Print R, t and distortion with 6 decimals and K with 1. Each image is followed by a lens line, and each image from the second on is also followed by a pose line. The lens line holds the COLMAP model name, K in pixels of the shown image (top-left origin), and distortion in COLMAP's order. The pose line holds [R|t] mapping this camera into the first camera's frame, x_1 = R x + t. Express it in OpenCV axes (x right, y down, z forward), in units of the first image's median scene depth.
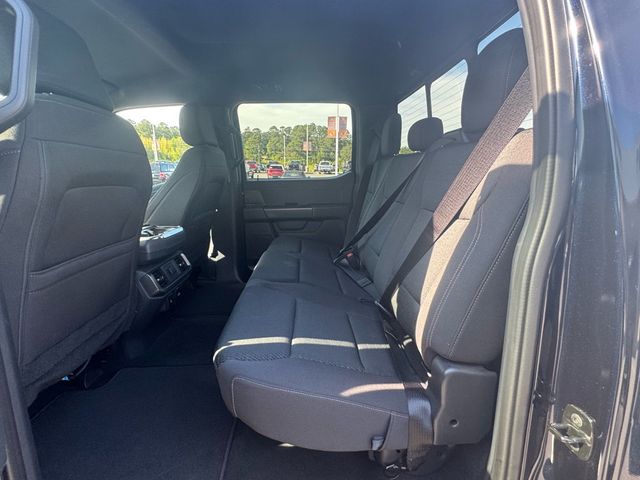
lens RADIAL K [[310.7, 0, 316.9], [0, 310.7, 239.4], [0, 0, 1]] dist [-0.000232, -0.003622]
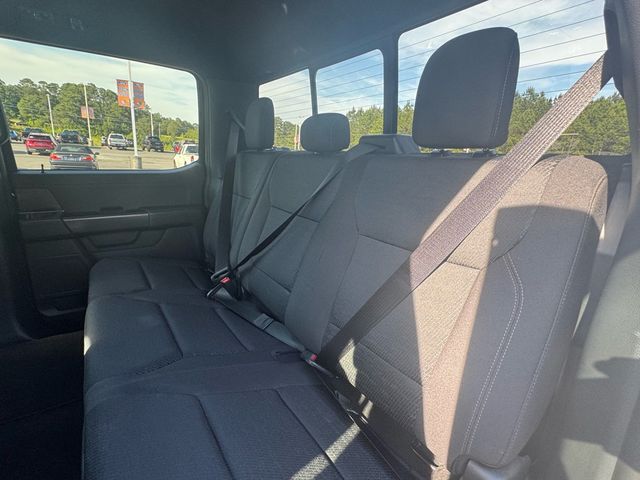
lens RADIAL K [[310.7, 0, 319.2], [0, 310.7, 241.5], [0, 0, 1]] dist [-0.000232, -0.003622]
pose [[0.832487, -0.097379, 0.545419, -0.081559], [0.062264, 0.994640, 0.082548, -0.069687], [-0.550534, -0.034760, 0.834089, 0.179802]]
